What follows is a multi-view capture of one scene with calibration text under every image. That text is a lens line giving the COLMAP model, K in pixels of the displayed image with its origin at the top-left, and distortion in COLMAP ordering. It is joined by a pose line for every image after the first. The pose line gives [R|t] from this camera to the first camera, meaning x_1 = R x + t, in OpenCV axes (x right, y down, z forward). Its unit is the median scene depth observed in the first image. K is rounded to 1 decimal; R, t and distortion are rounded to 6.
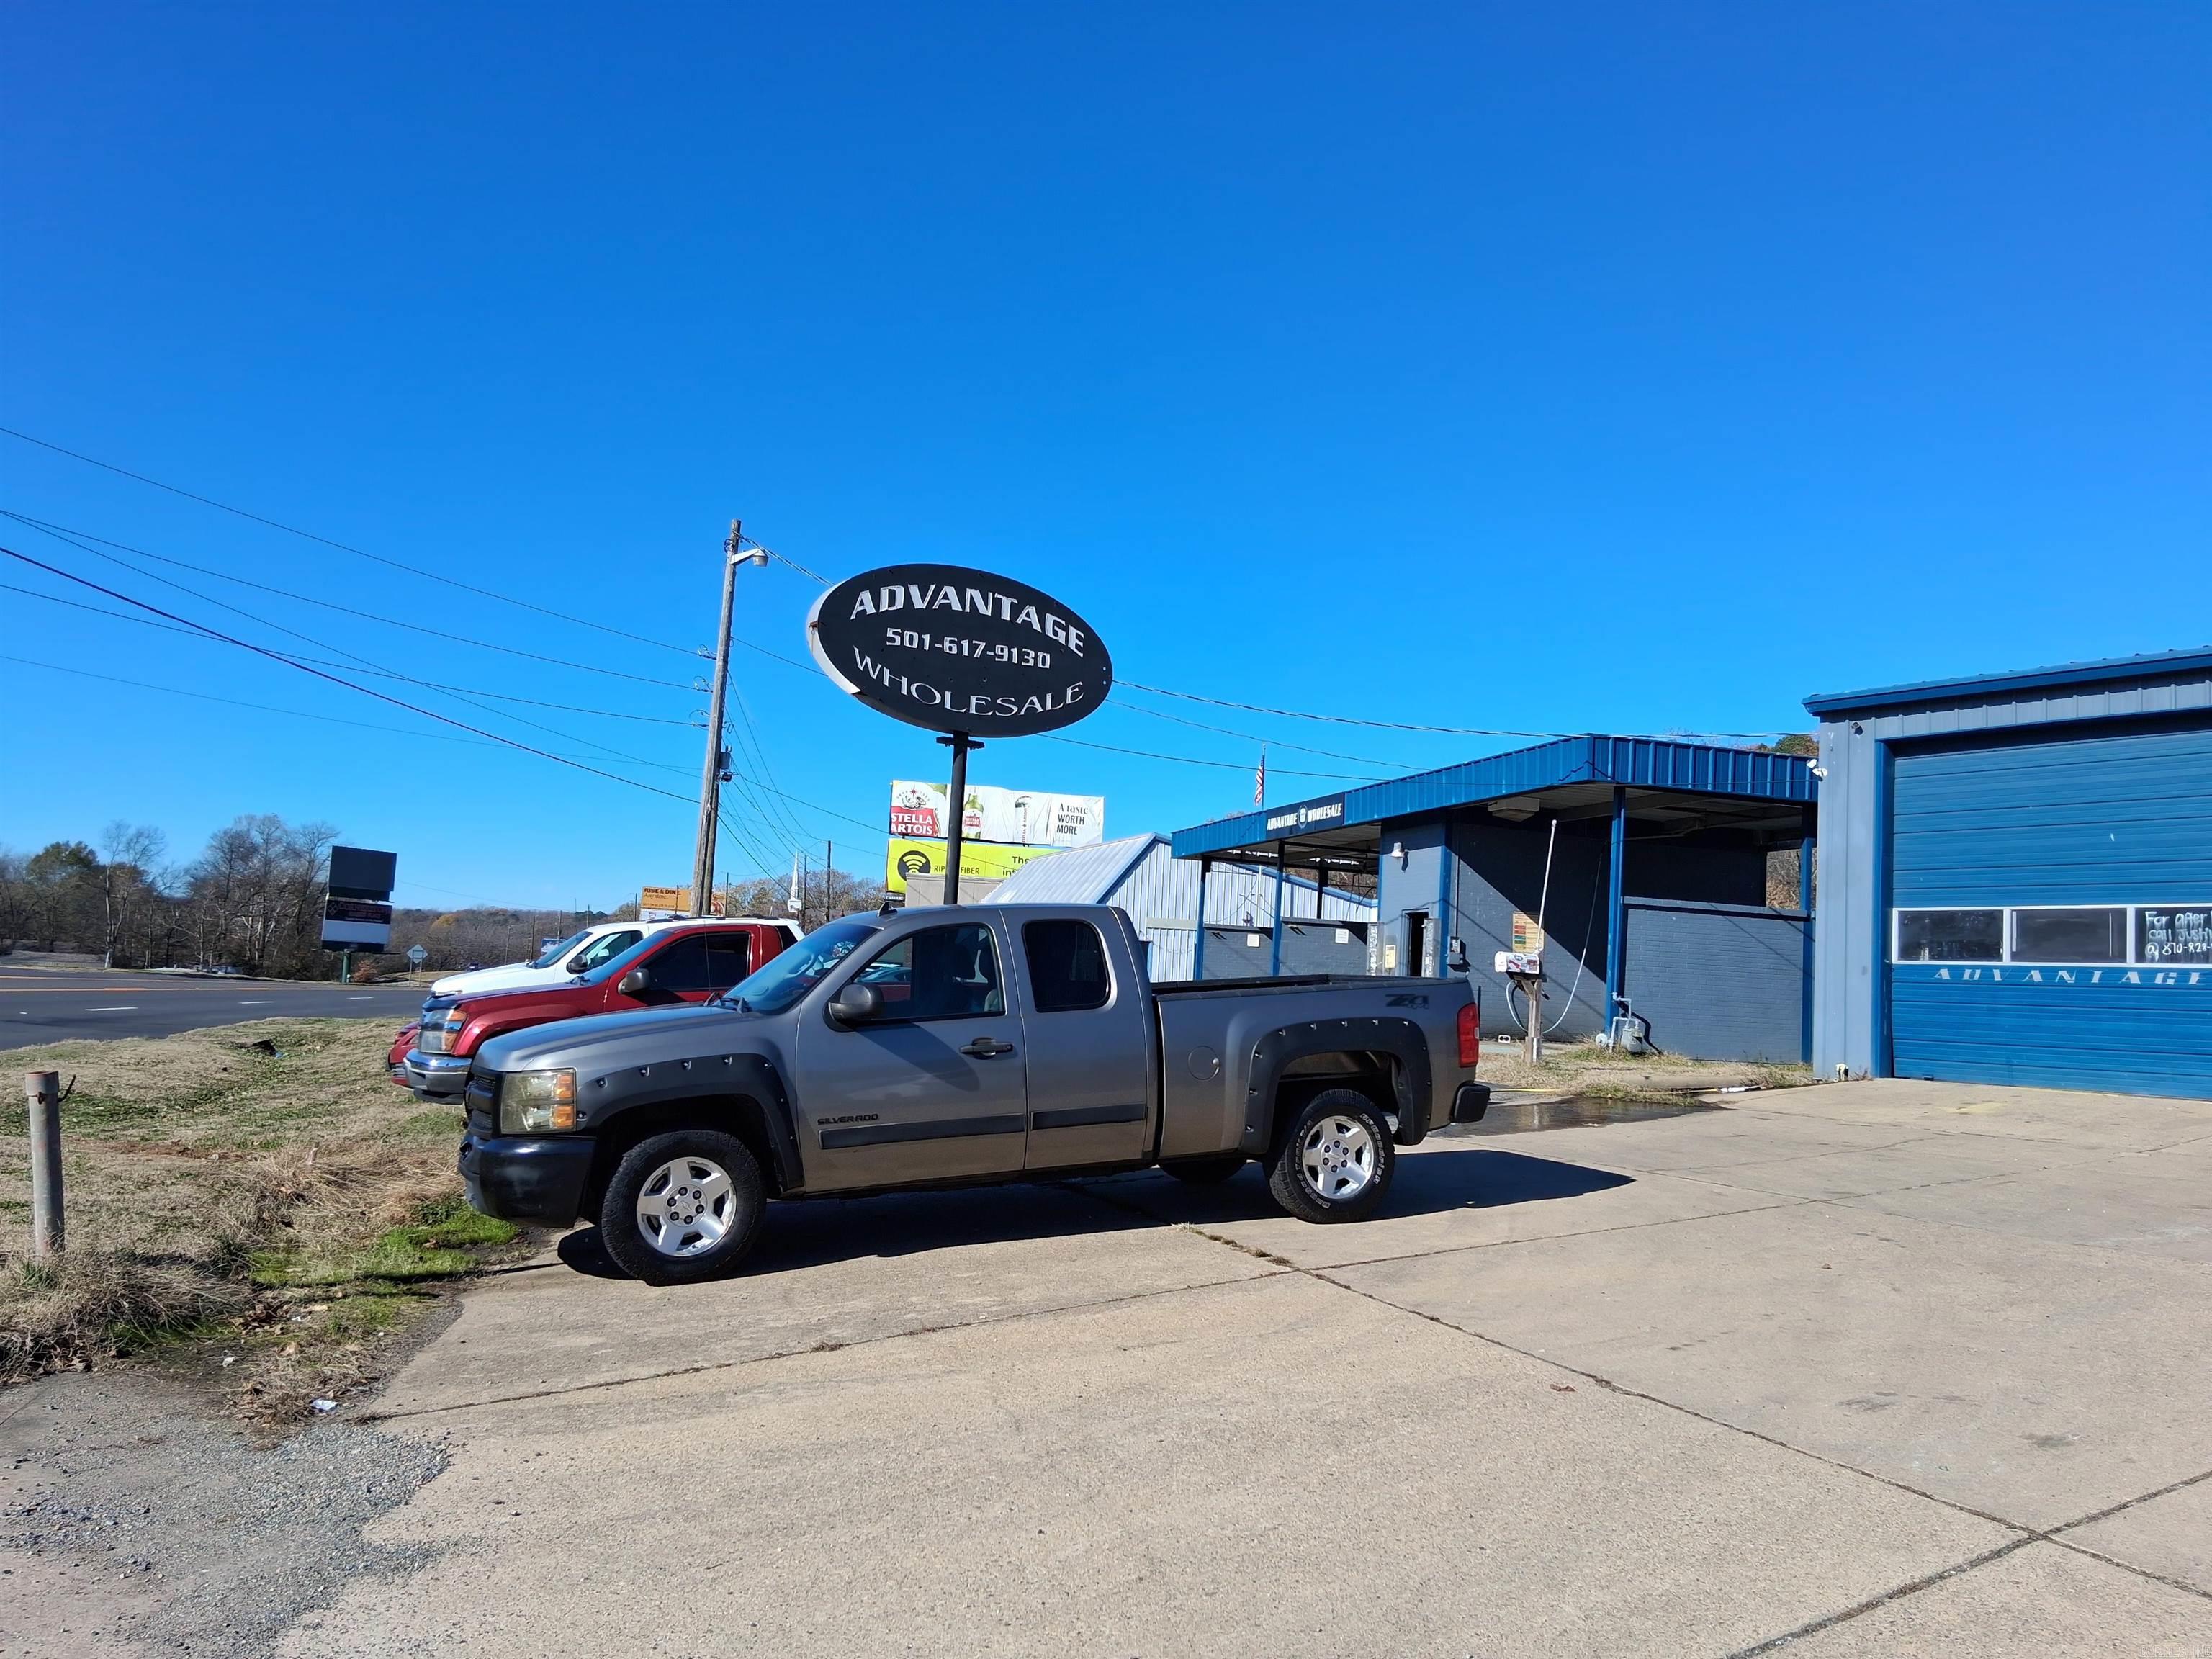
lens RADIAL K [[1644.0, 0, 1119.4], [0, 1644.0, 843.0], [0, 0, 1]] dist [0.131732, -0.218863]
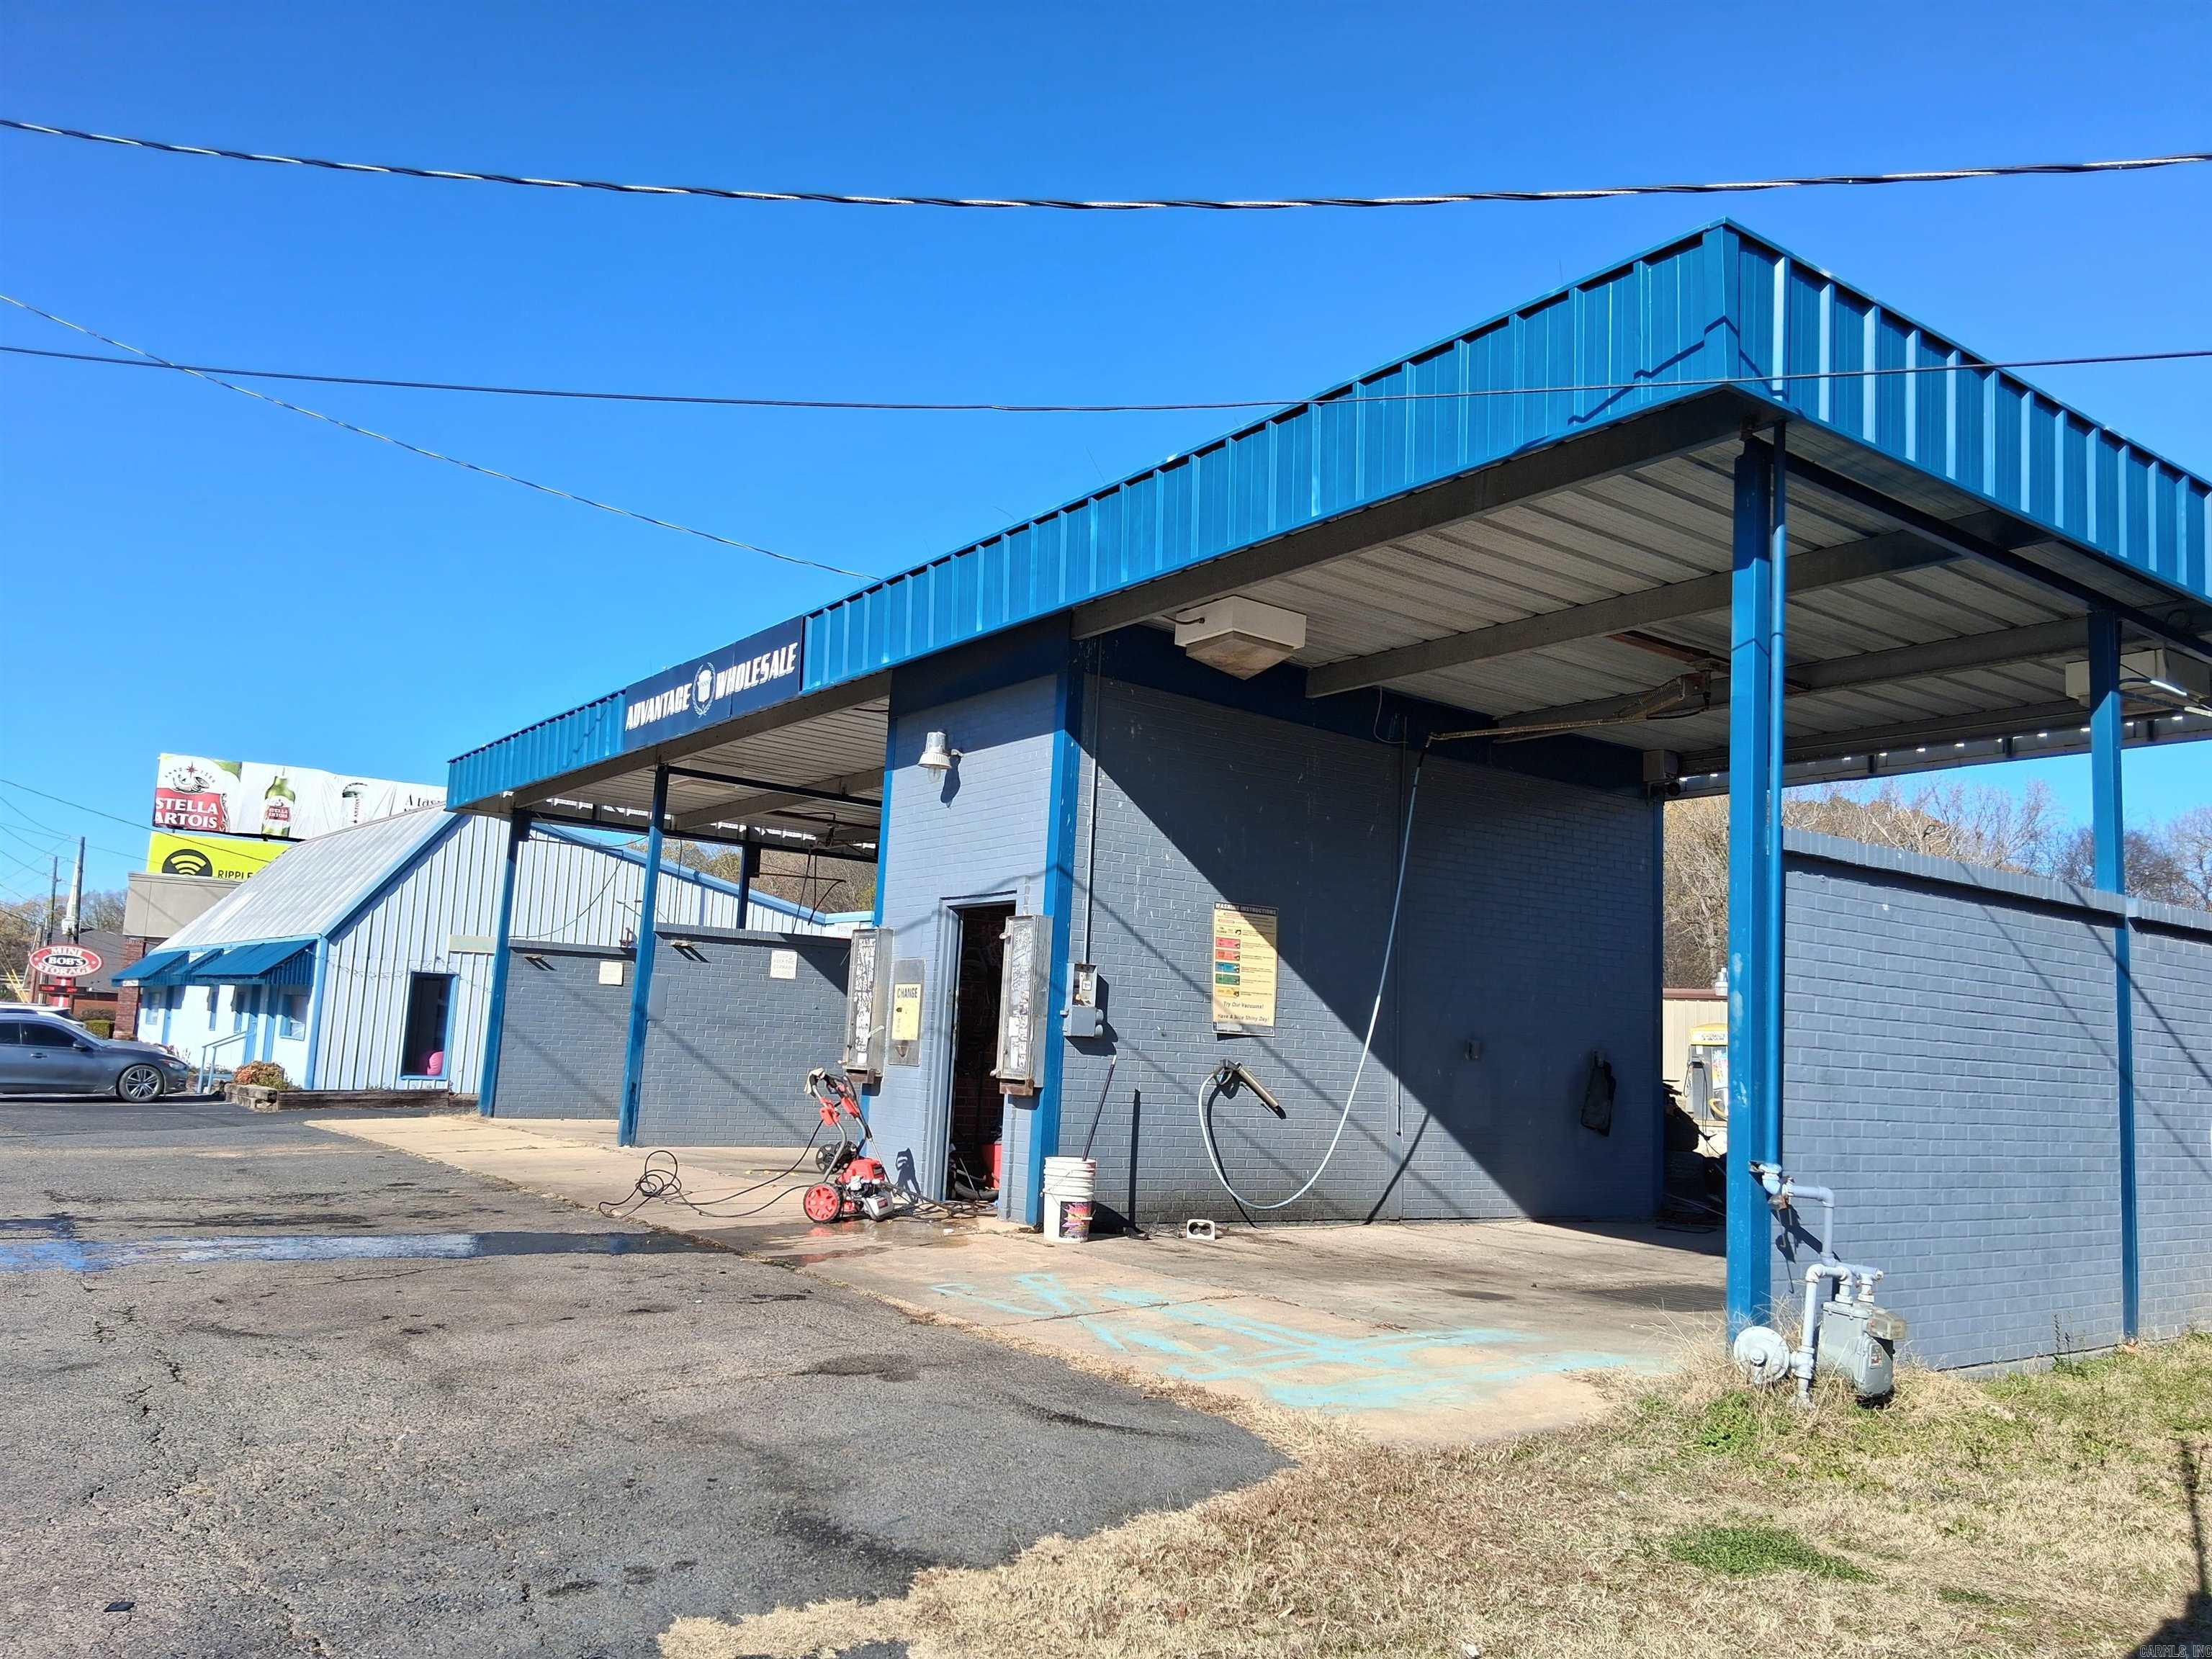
lens RADIAL K [[1644.0, 0, 1119.4], [0, 1644.0, 843.0], [0, 0, 1]] dist [0.131732, -0.218863]
pose [[0.942826, 0.035375, 0.331404, 0.134732], [-0.028508, 0.999267, -0.025560, 0.062340], [-0.332065, 0.014650, 0.943143, 1.041607]]
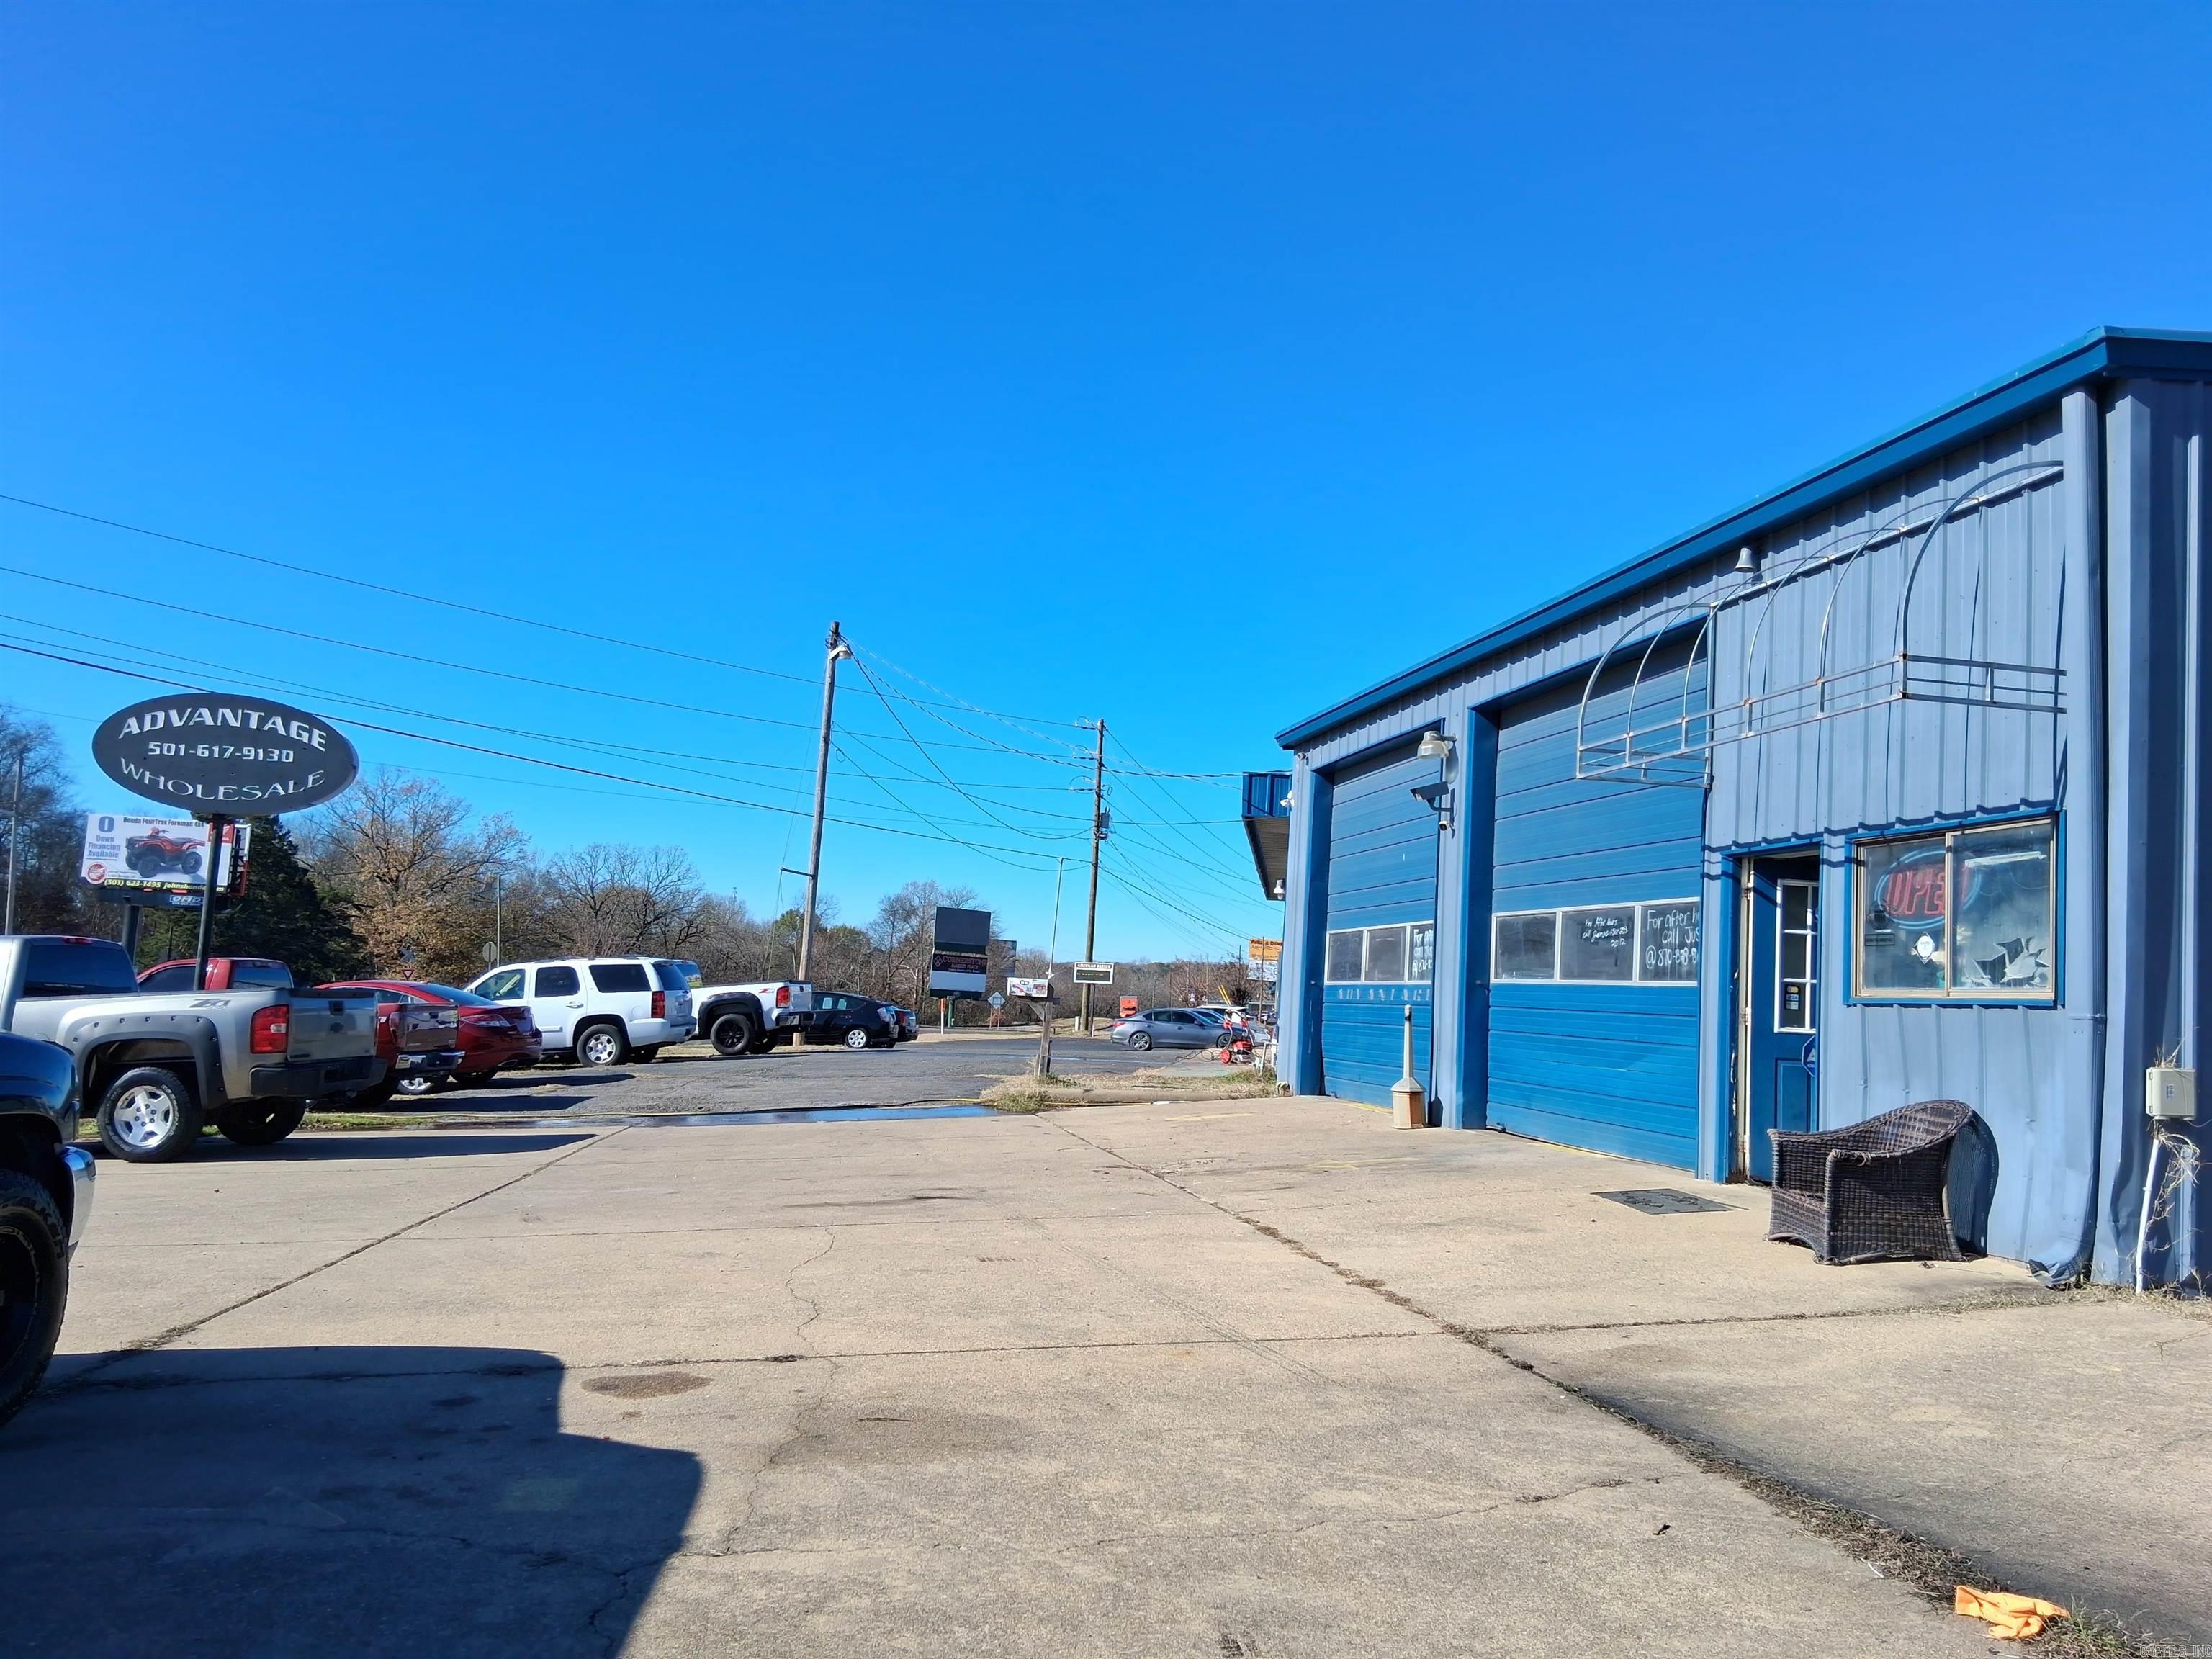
lens RADIAL K [[1644.0, 0, 1119.4], [0, 1644.0, 843.0], [0, 0, 1]] dist [0.131732, -0.218863]
pose [[0.921090, -0.038446, -0.387448, 0.829256], [0.026592, 0.999001, -0.035913, 0.019722], [0.388441, 0.022776, 0.921192, 0.009837]]
